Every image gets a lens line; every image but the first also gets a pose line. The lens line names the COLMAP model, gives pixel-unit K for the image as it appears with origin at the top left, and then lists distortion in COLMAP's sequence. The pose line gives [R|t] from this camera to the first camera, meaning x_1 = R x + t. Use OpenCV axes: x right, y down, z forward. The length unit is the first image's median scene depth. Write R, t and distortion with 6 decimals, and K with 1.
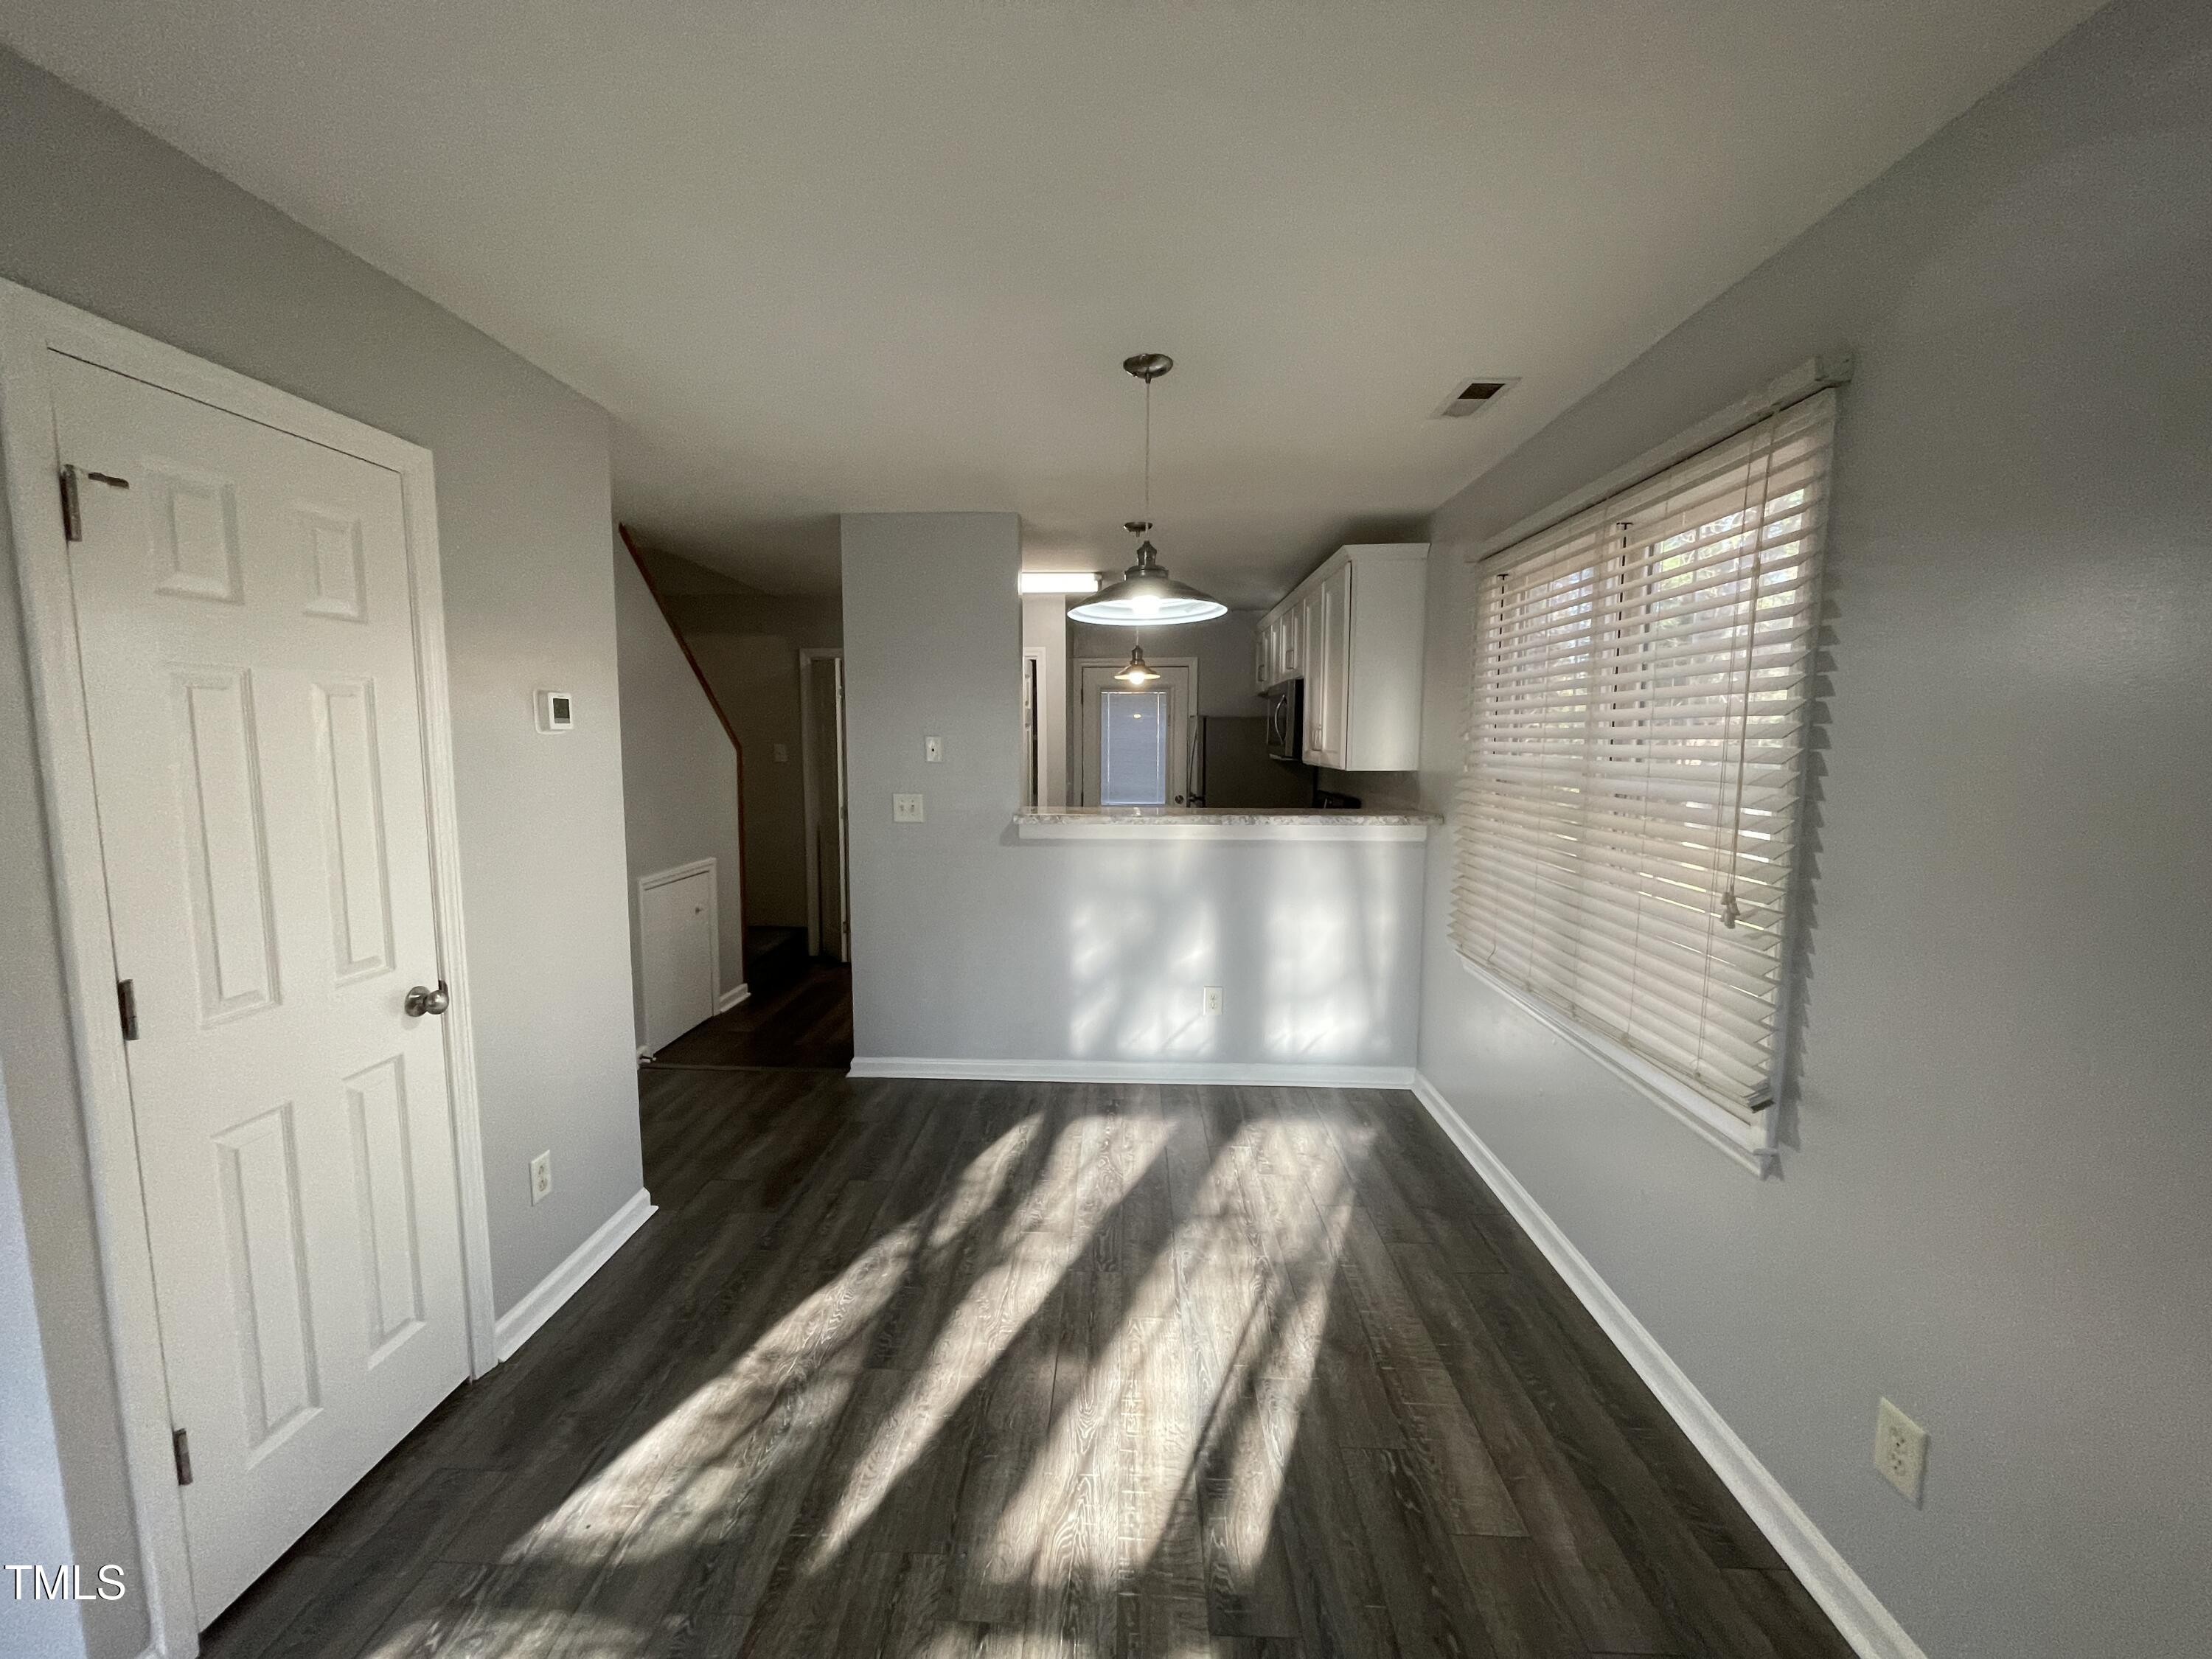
lens RADIAL K [[892.0, 0, 1091.5], [0, 892.0, 822.3], [0, 0, 1]] dist [-0.000042, 0.000003]
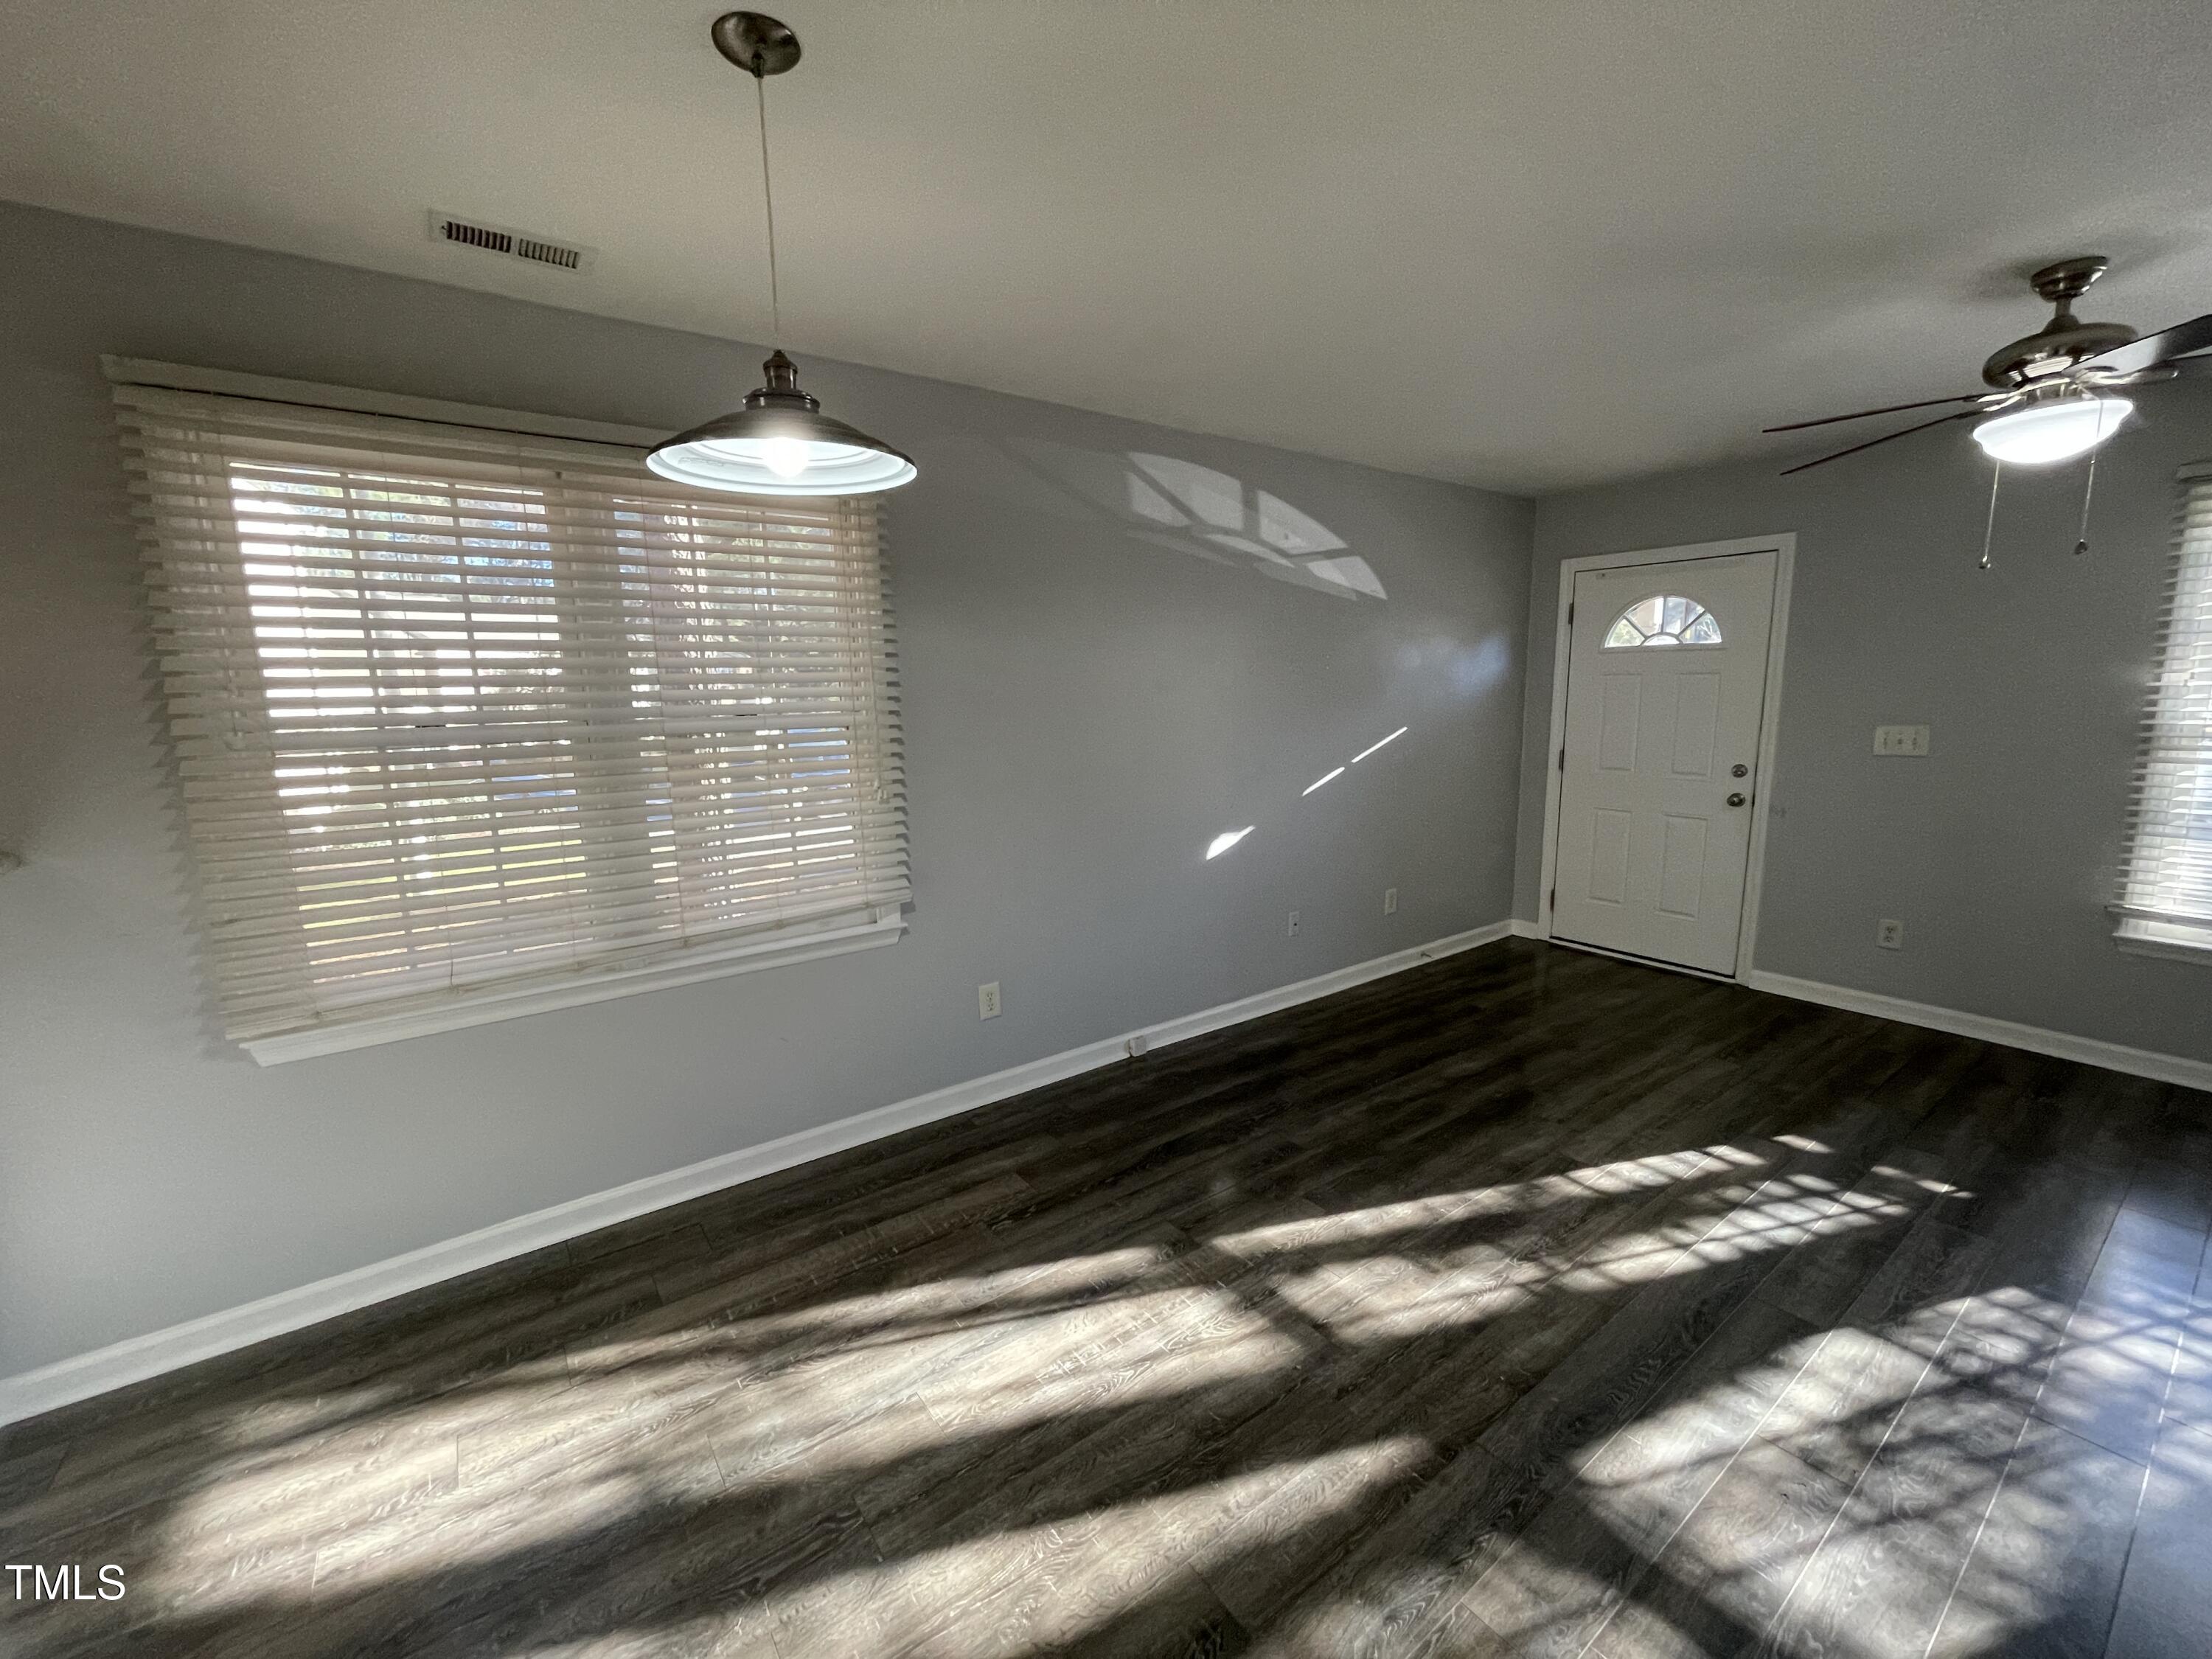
lens RADIAL K [[892.0, 0, 1091.5], [0, 892.0, 822.3], [0, 0, 1]] dist [-0.000042, 0.000003]
pose [[-0.613780, -0.105479, 0.782399, -0.635726], [0.098332, 0.973103, 0.208329, -0.114891], [-0.783329, 0.204803, -0.586899, 1.362557]]
